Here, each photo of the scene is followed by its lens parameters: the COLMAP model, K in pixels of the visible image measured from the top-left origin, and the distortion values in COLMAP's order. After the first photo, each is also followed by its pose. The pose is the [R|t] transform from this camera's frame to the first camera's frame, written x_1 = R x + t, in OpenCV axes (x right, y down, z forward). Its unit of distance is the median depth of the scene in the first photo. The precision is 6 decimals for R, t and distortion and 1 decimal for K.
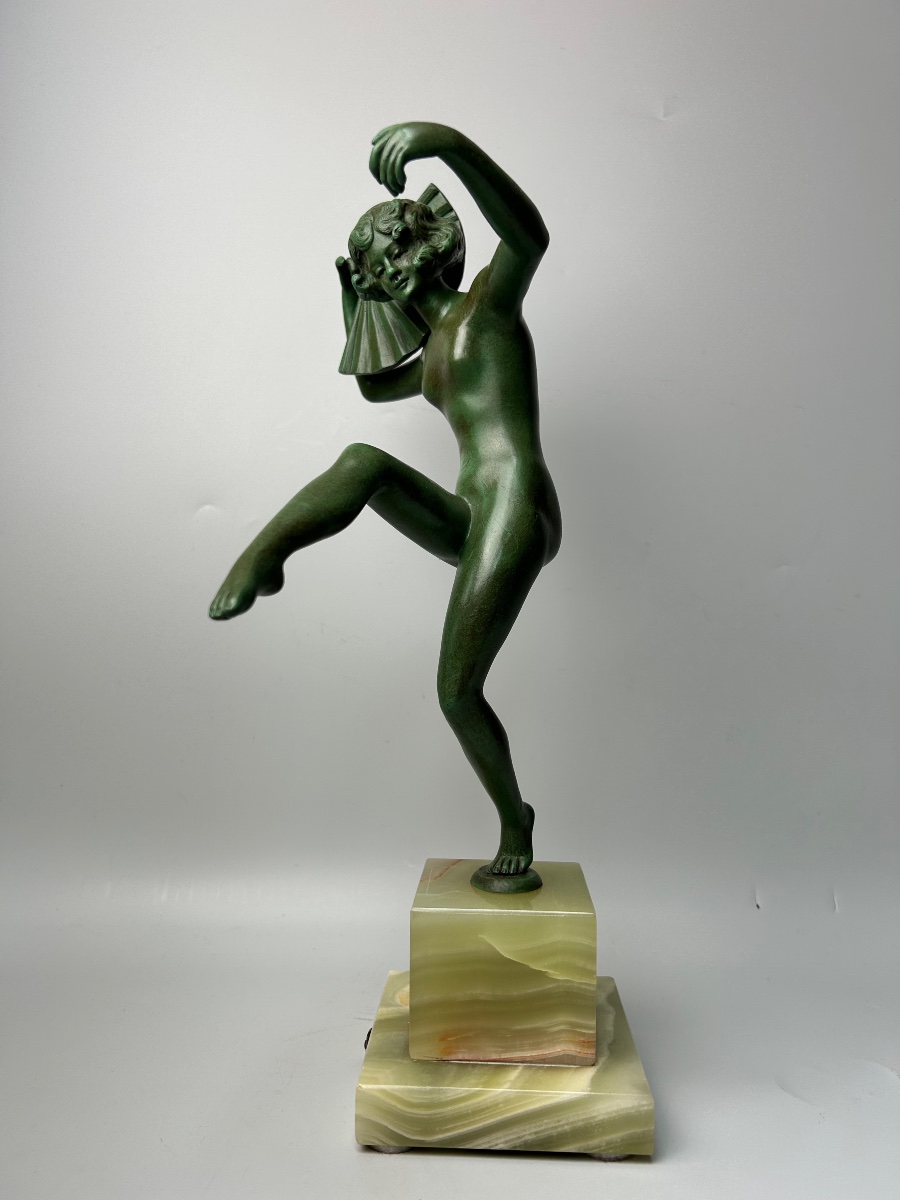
lens RADIAL K [[907.8, 0, 450.0], [0, 907.8, 600.0], [0, 0, 1]] dist [0.005883, 0.000371]
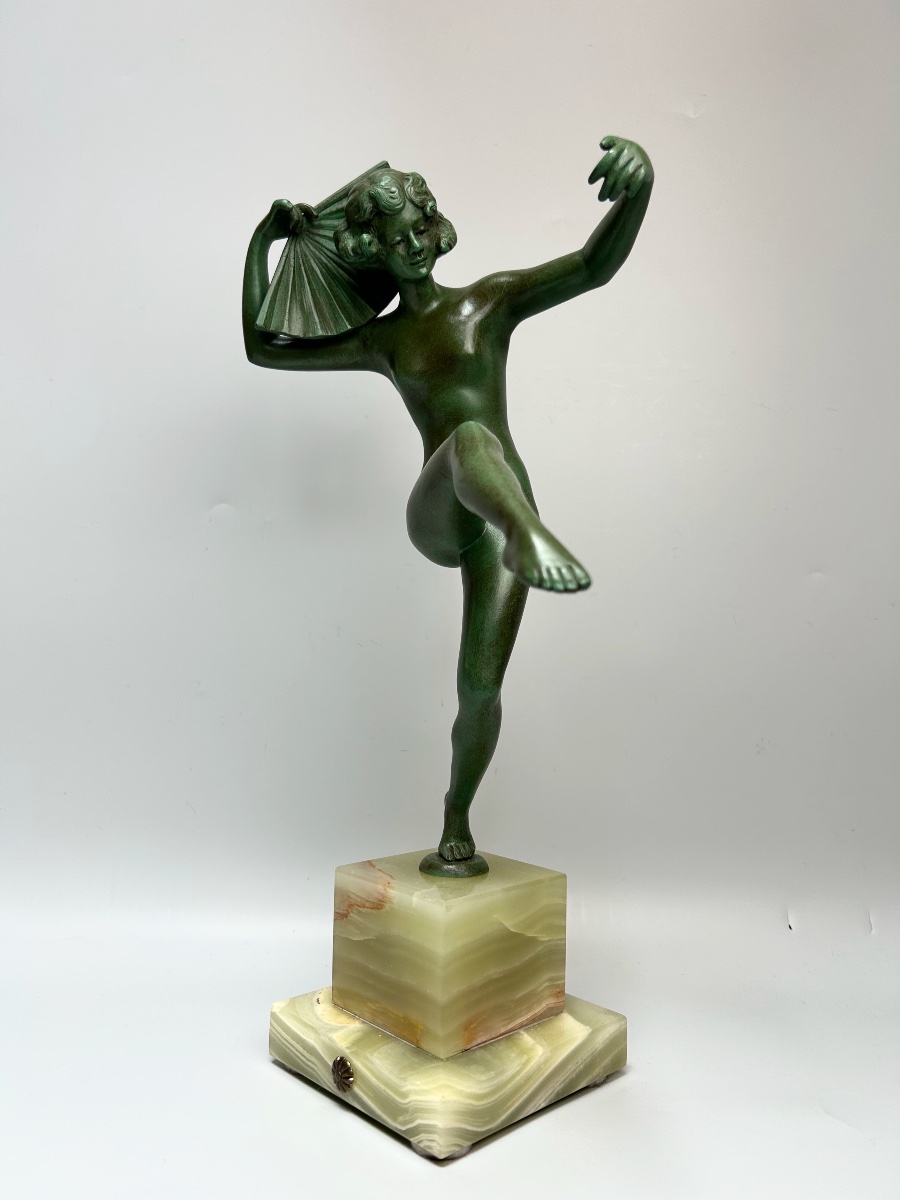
lens RADIAL K [[905.2, 0, 448.9], [0, 905.2, 610.3], [0, 0, 1]] dist [0.003667, 0.000835]
pose [[0.700082, 0.031361, 0.713373, -0.745040], [-0.019738, 0.999503, -0.024569, 0.049177], [-0.713789, 0.003120, 0.700353, 0.317201]]
